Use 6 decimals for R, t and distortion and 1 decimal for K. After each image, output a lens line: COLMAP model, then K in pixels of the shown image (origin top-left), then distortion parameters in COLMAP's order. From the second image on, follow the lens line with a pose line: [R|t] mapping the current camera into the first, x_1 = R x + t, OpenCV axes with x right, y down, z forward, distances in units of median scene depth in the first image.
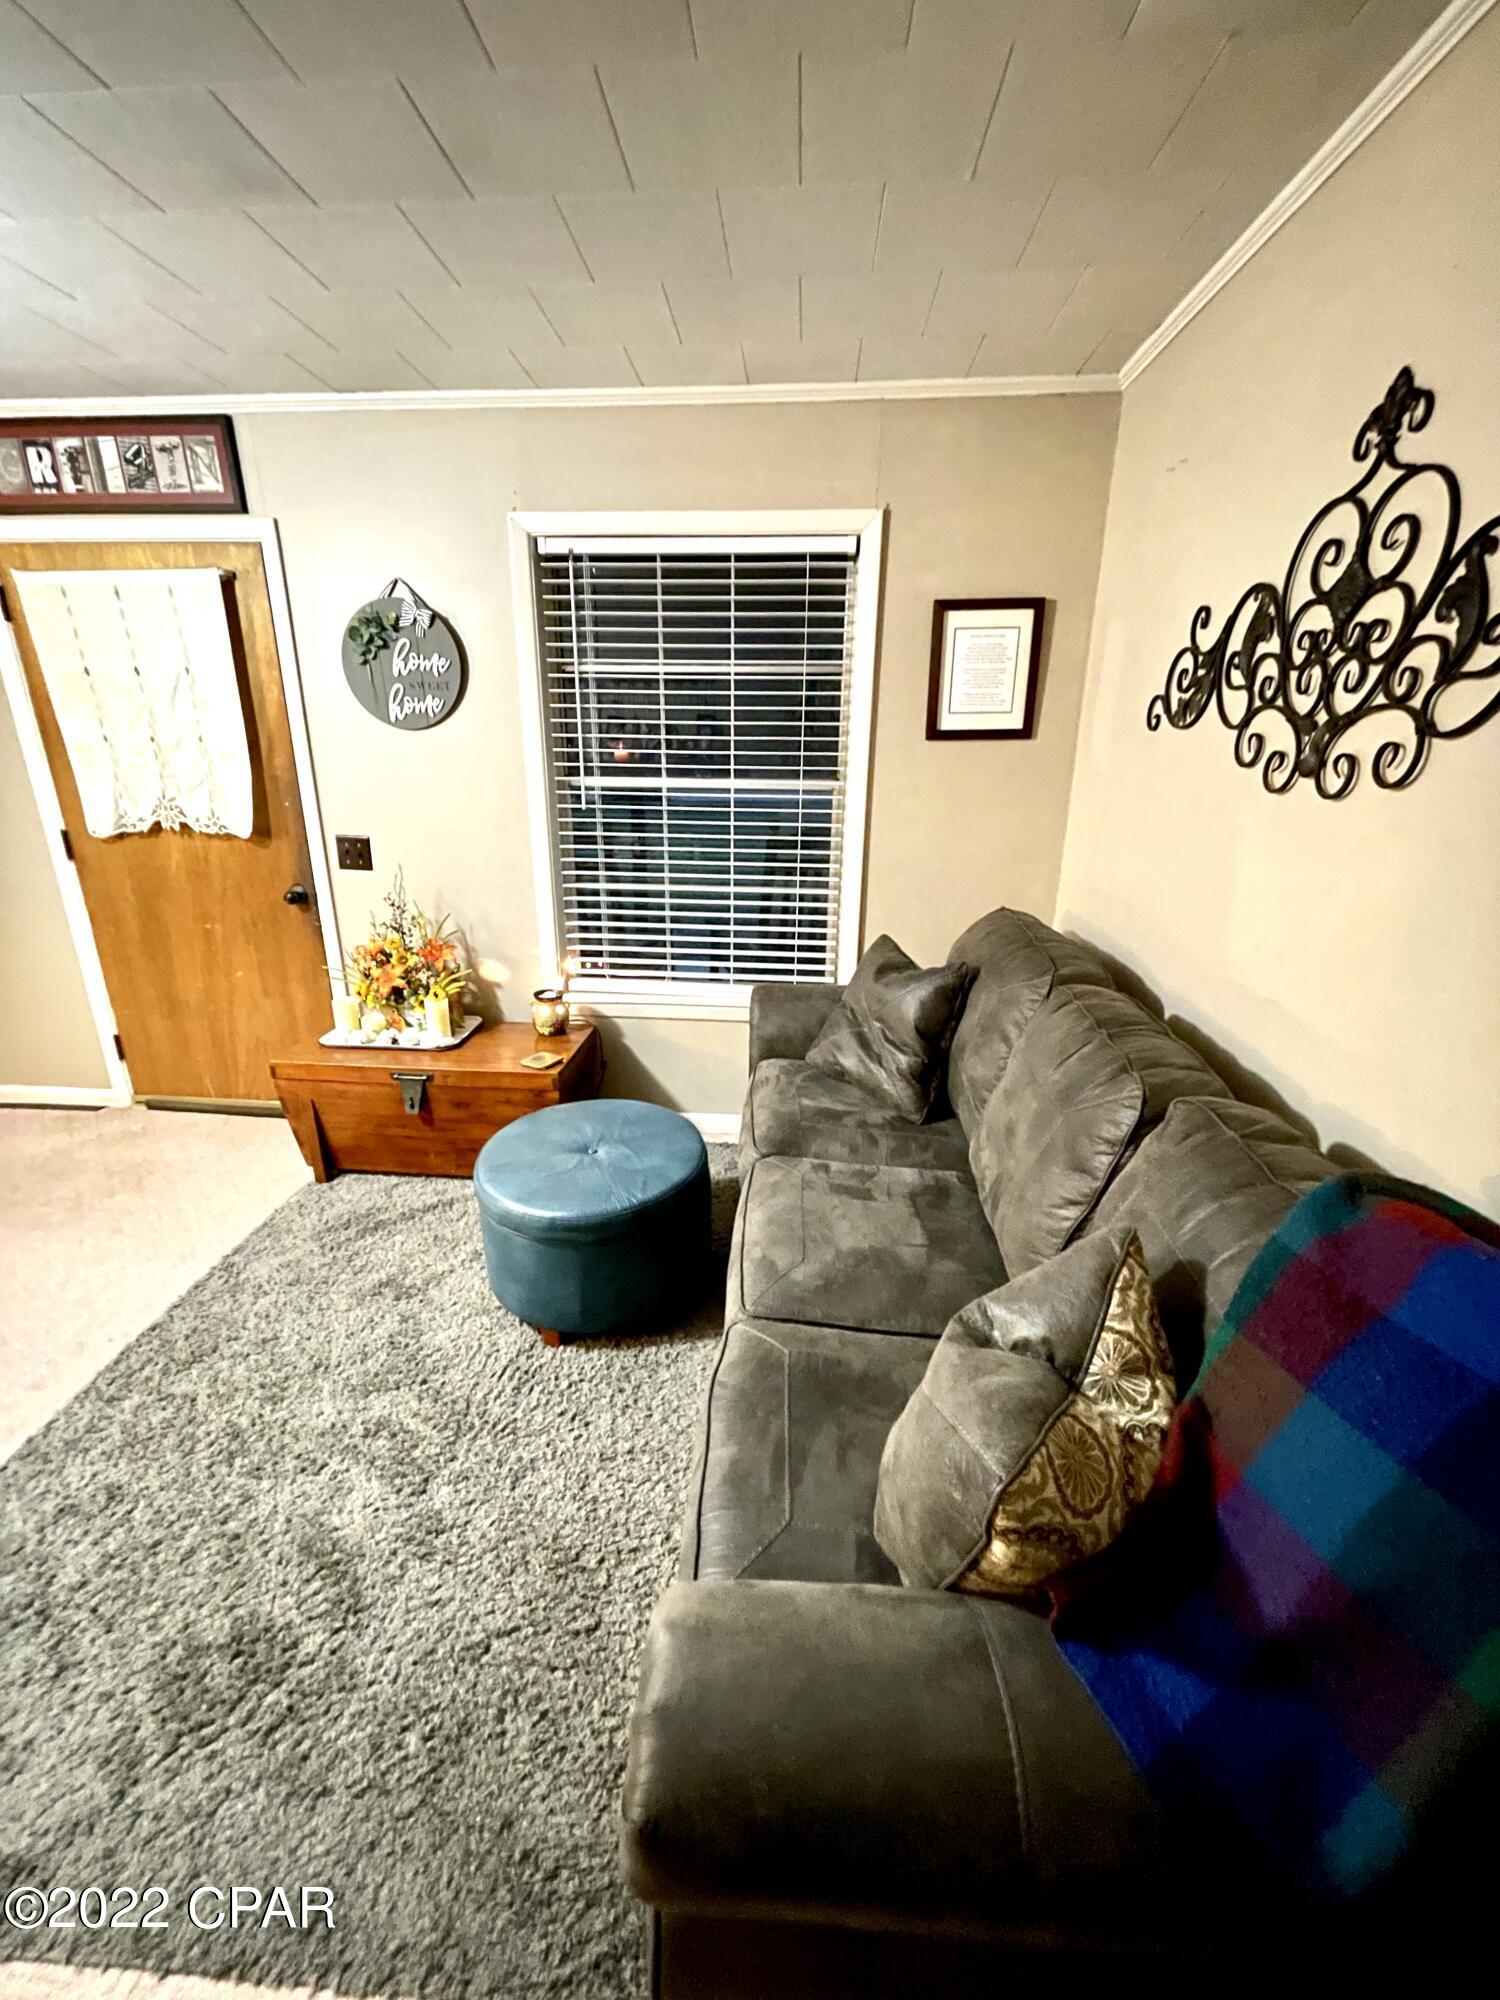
lens RADIAL K [[814.3, 0, 736.6], [0, 814.3, 1004.1], [0, 0, 1]] dist [0.019565, -0.000866]
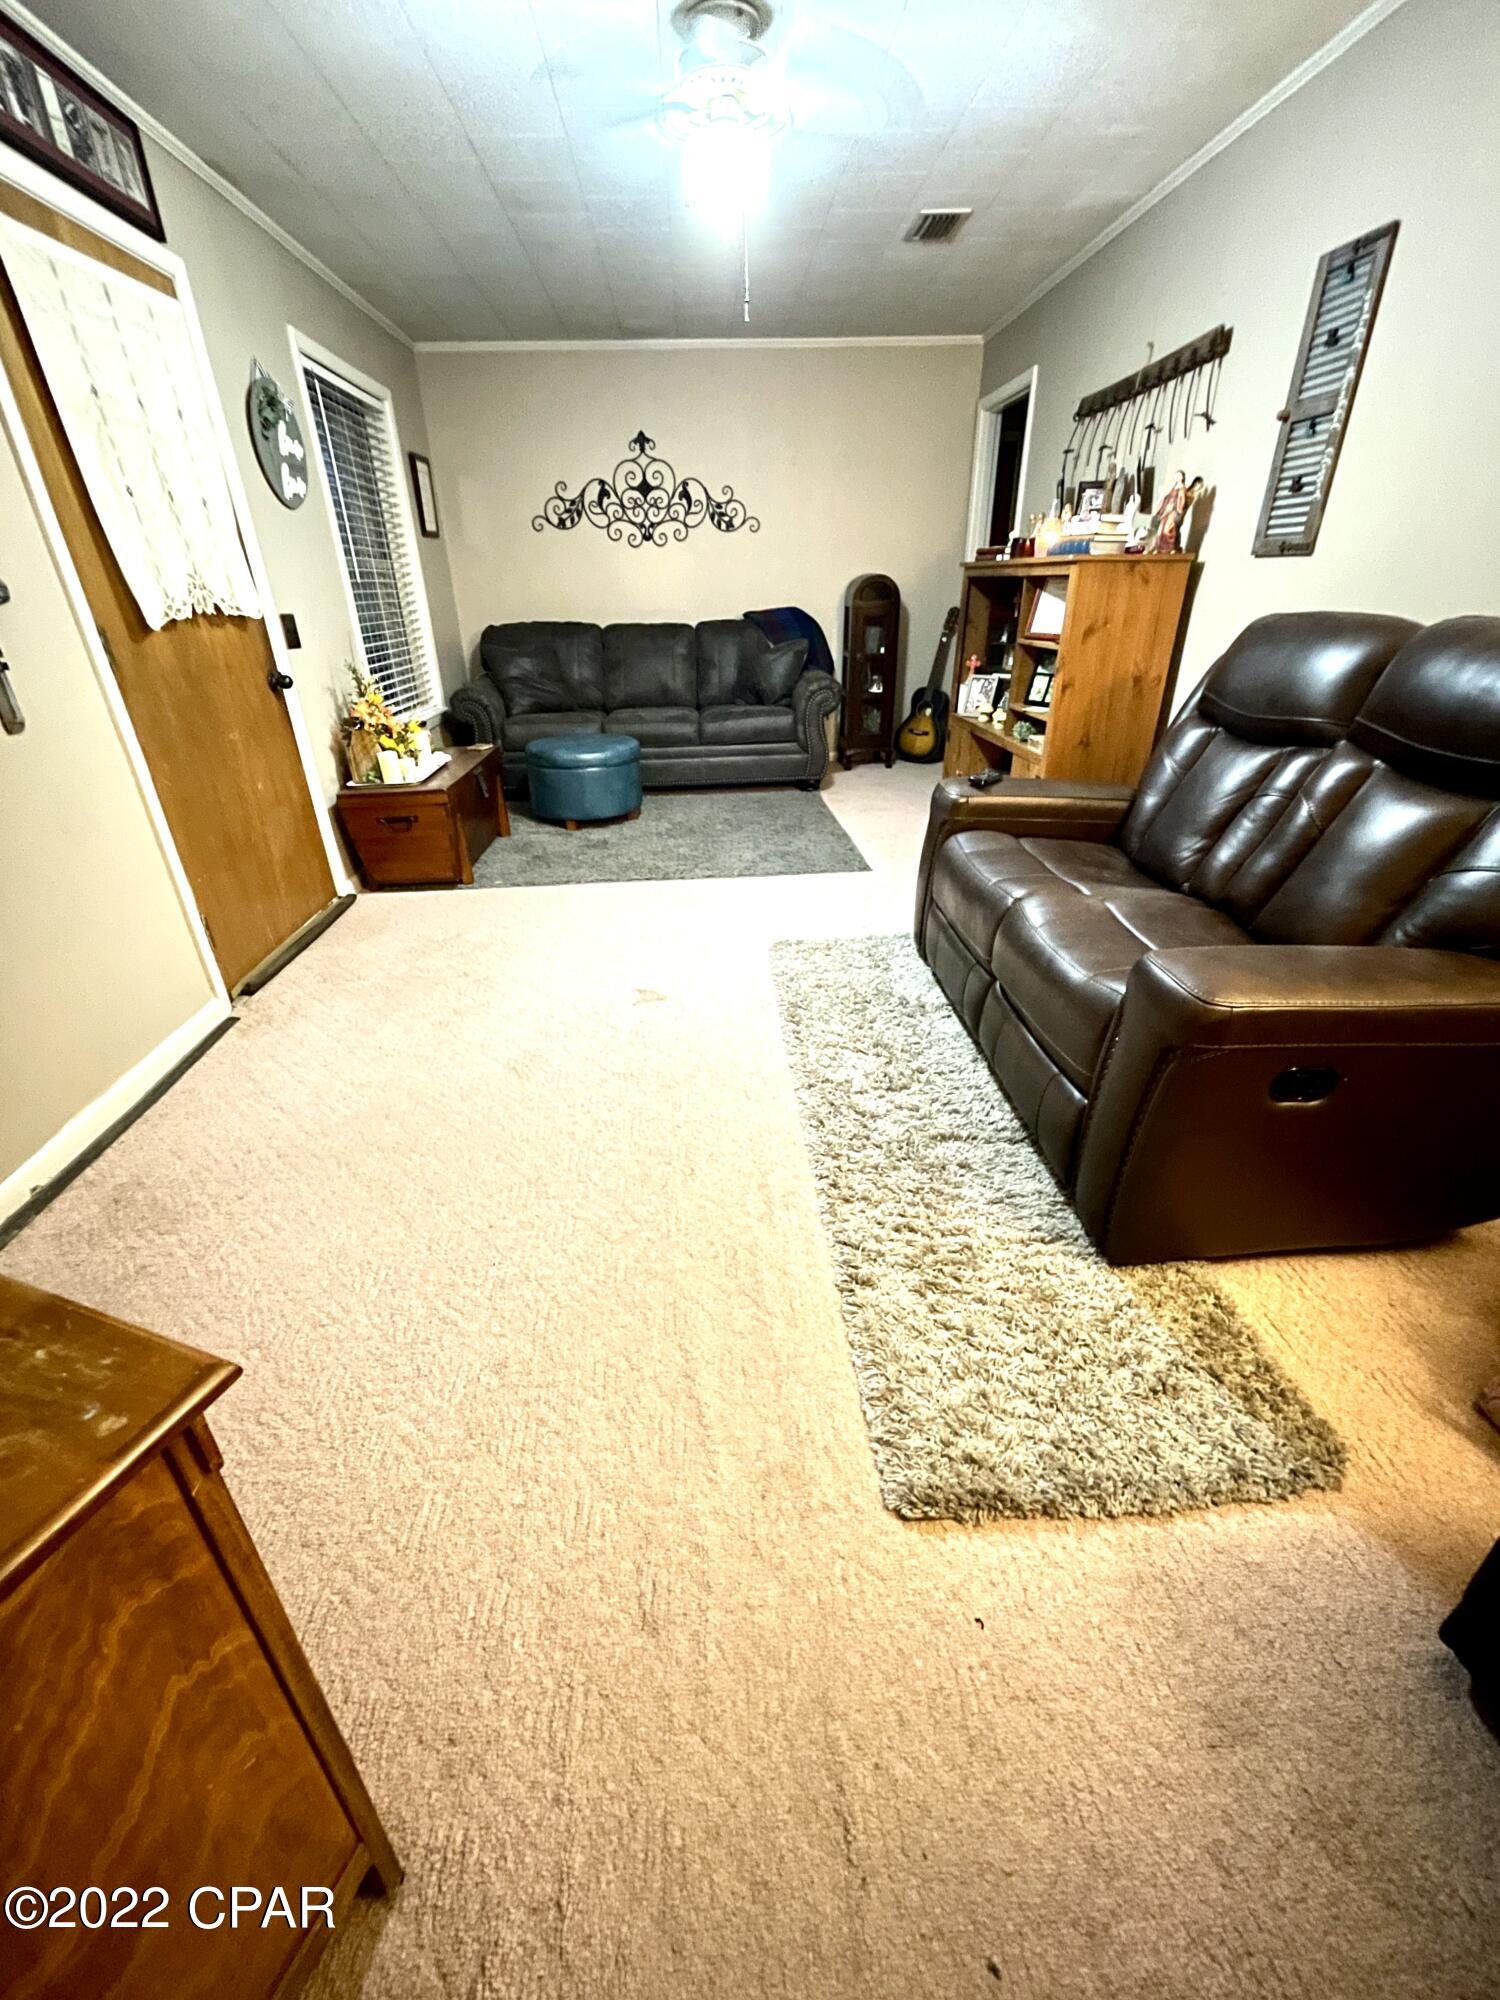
lens RADIAL K [[814.3, 0, 756.2], [0, 814.3, 982.3], [0, 0, 1]] dist [0.019565, -0.000866]
pose [[-0.157126, -0.438974, 0.884654, -2.064021], [0.346339, 0.814397, 0.465625, -0.124142], [-0.924857, 0.379552, 0.024070, 0.720498]]
